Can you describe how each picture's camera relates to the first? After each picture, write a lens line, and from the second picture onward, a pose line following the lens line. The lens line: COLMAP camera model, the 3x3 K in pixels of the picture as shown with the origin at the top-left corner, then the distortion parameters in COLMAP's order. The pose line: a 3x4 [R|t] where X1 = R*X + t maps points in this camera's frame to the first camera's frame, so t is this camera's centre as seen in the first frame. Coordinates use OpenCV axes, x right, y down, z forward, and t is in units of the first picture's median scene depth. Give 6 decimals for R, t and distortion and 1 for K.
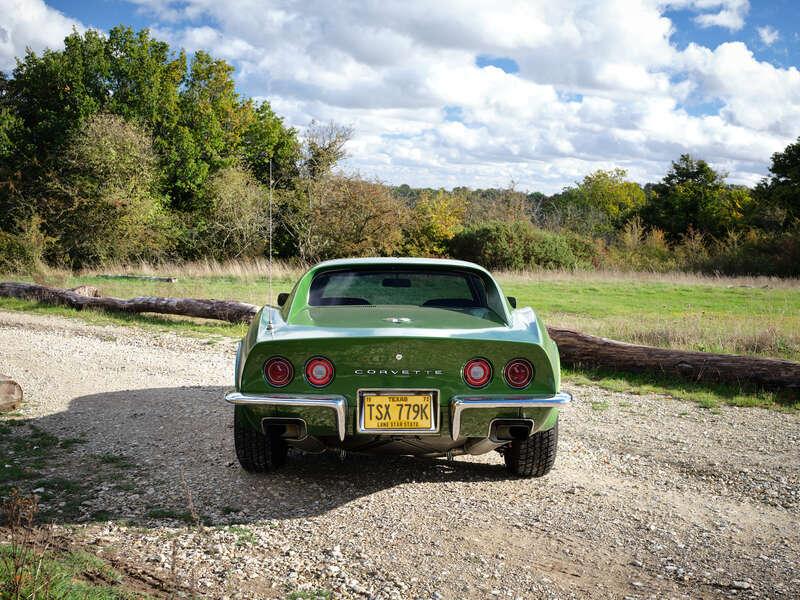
lens RADIAL K [[881.0, 0, 400.0], [0, 881.0, 300.0], [0, 0, 1]] dist [0.001203, -0.005109]
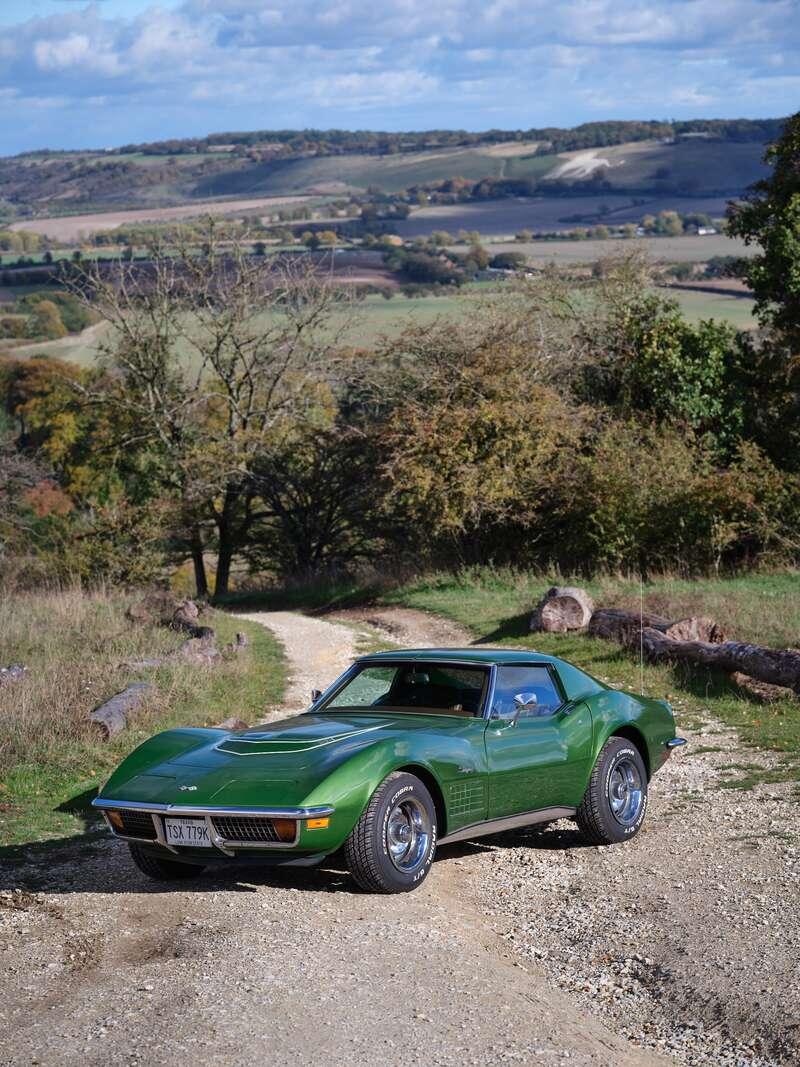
lens RADIAL K [[2822.0, 0, 400.0], [0, 2822.0, 533.5], [0, 0, 1]] dist [0.016700, -0.108788]
pose [[0.738341, -0.032336, -0.673652, 1.112151], [0.025190, 0.999475, -0.020367, -0.062204], [0.673958, -0.001931, 0.738768, -0.597450]]
